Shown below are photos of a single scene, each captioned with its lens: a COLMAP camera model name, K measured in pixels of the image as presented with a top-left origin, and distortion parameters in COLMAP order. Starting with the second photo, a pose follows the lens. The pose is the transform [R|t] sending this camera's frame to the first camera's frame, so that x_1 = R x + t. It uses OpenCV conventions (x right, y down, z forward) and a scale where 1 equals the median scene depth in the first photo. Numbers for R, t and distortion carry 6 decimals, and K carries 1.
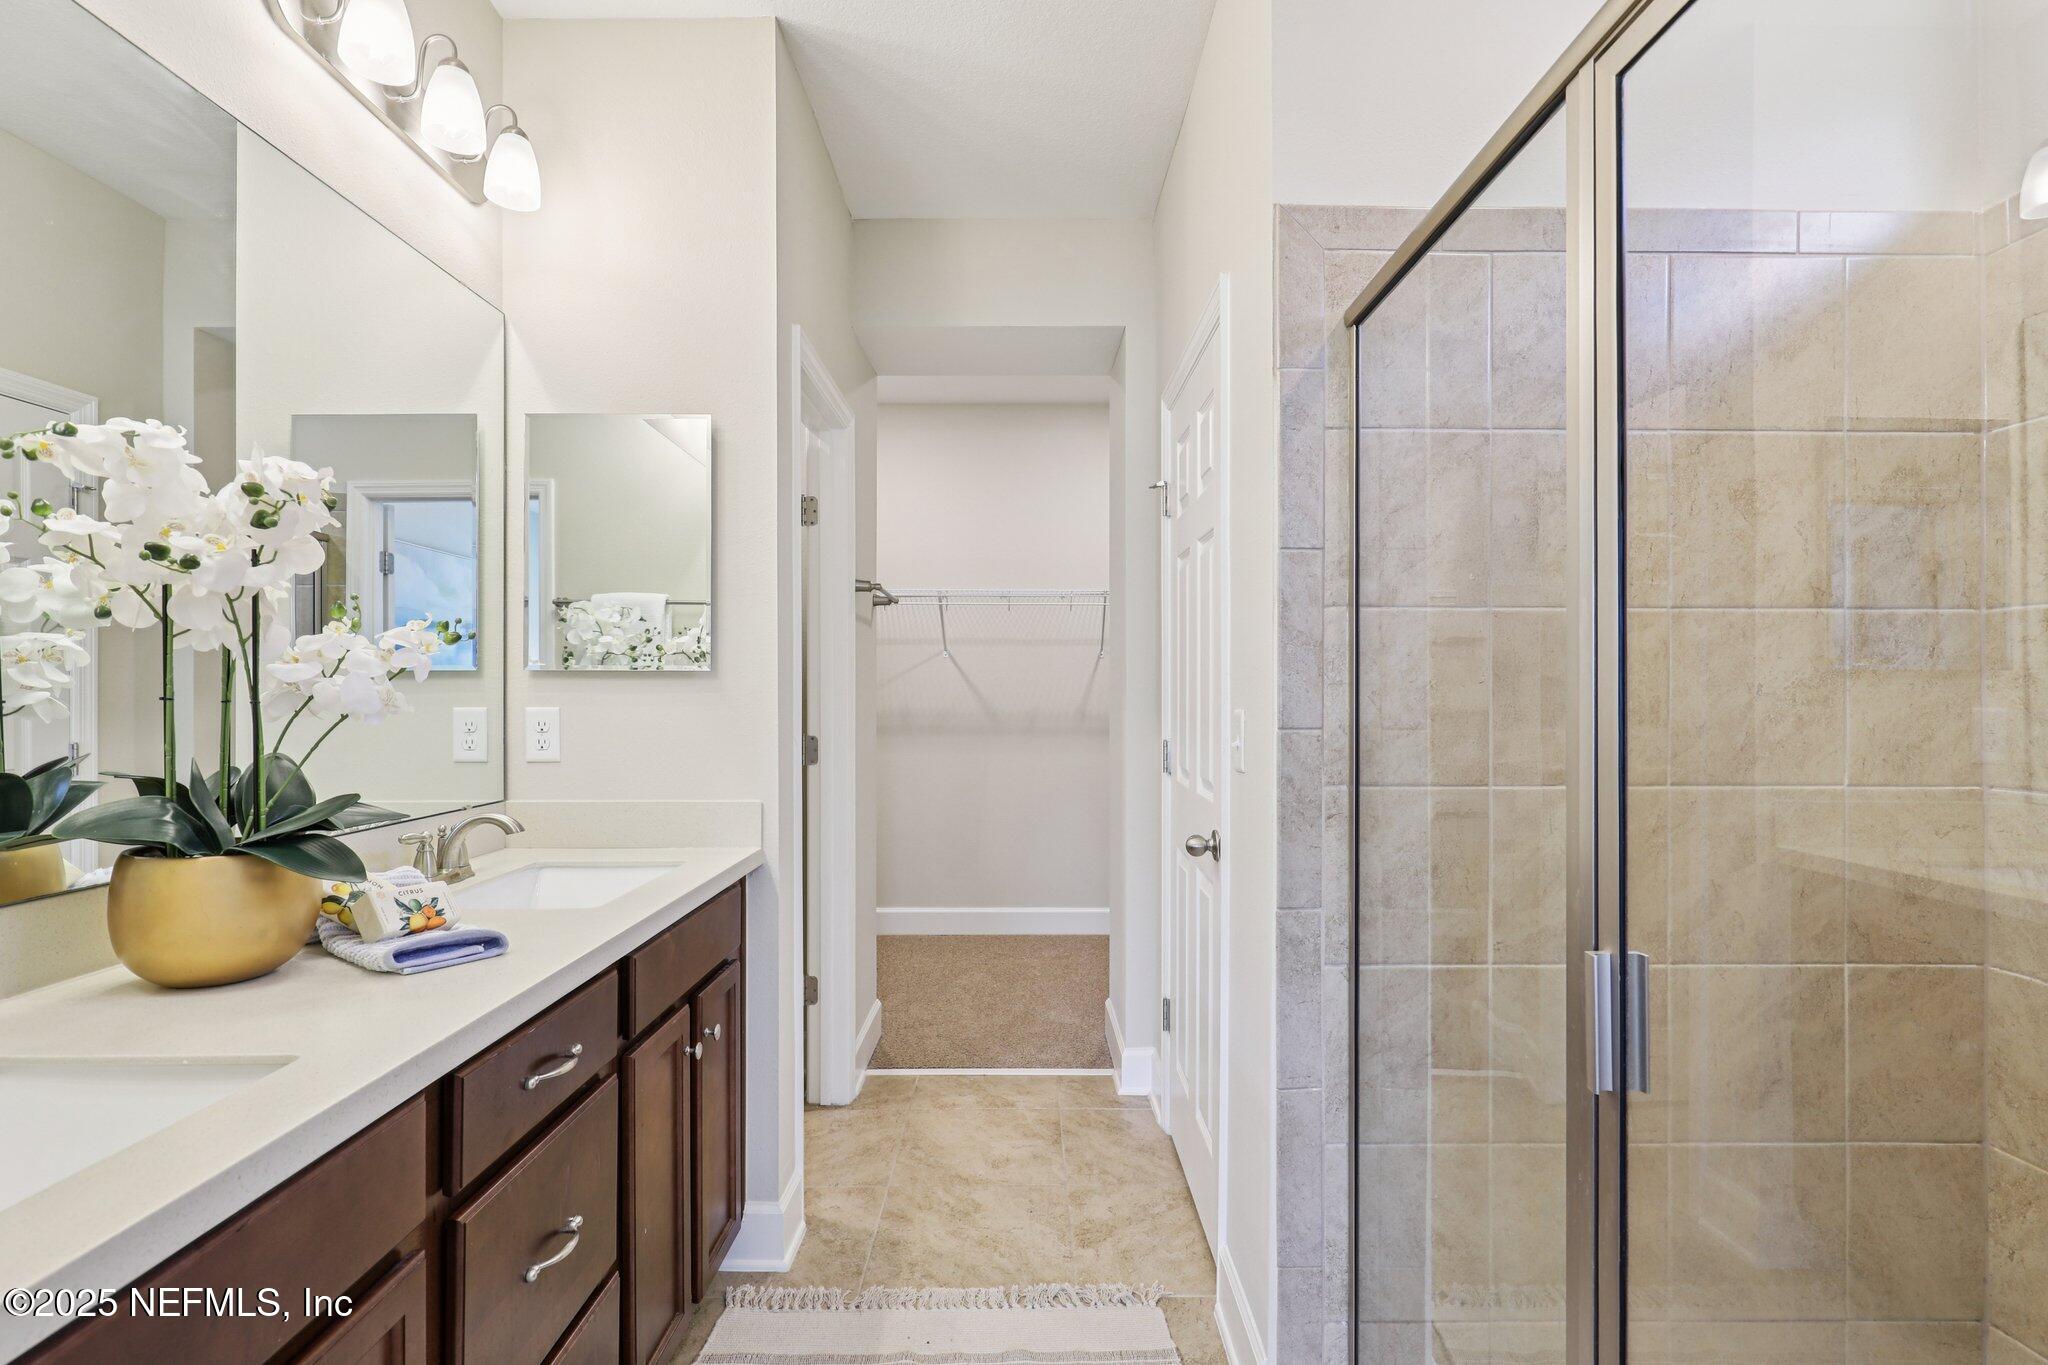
lens RADIAL K [[999.6, 0, 1023.9], [0, 999.6, 682.7], [0, 0, 1]] dist [0.000014, 0.000045]
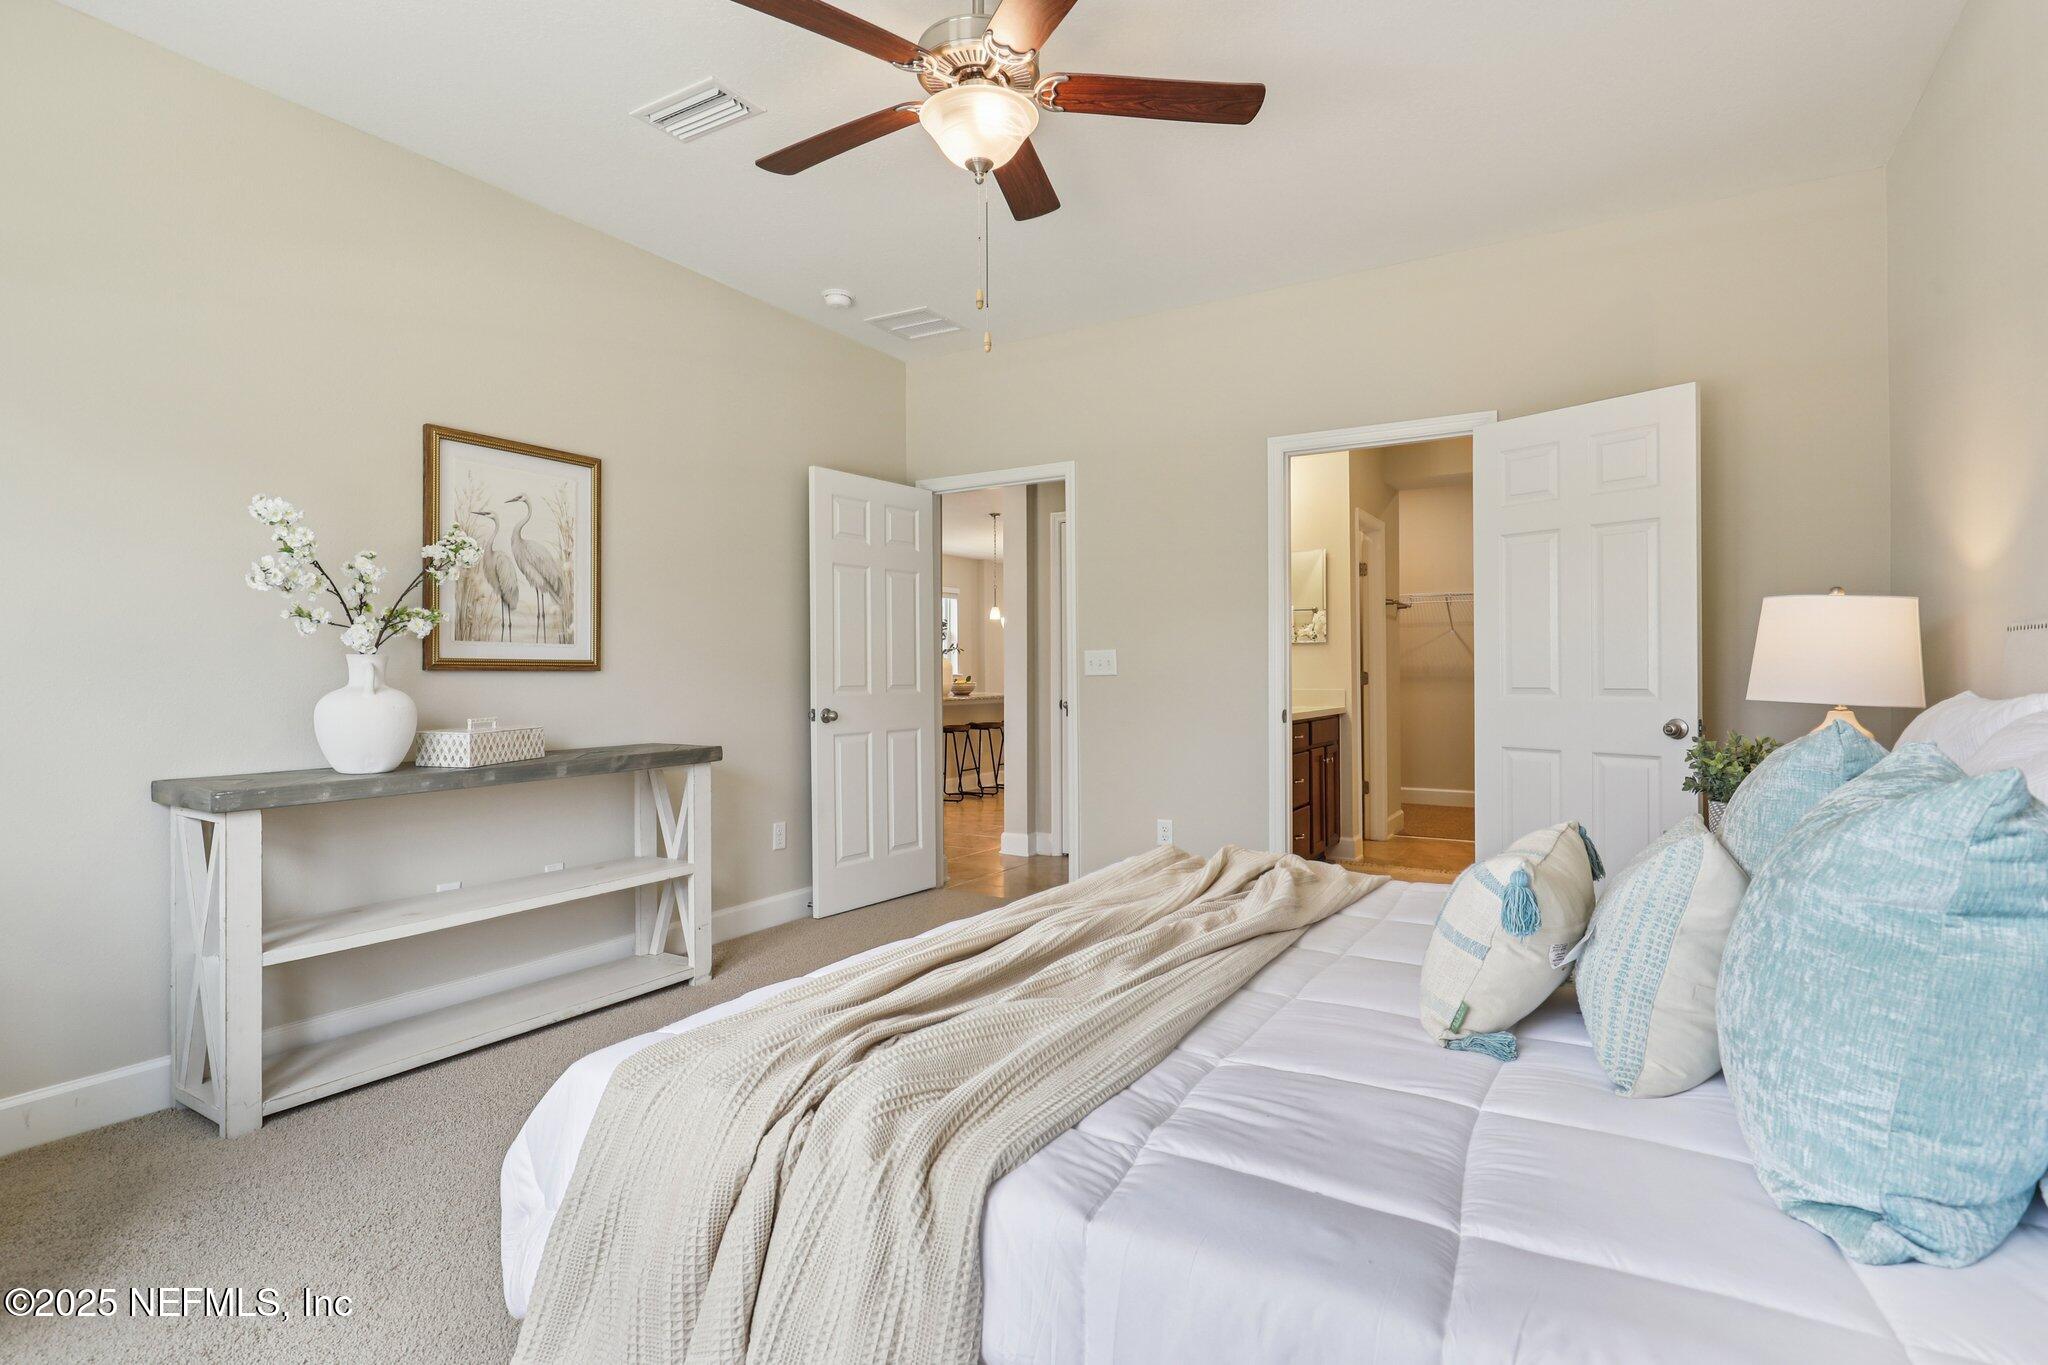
lens RADIAL K [[1035.7, 0, 1018.6], [0, 1035.7, 671.8], [0, 0, 1]] dist [0.000425, 0.000011]
pose [[0.856740, -0.005397, -0.515720, 0.306847], [0.008670, 0.999955, 0.003939, 0.037921], [0.515676, -0.007846, 0.856748, -1.335286]]
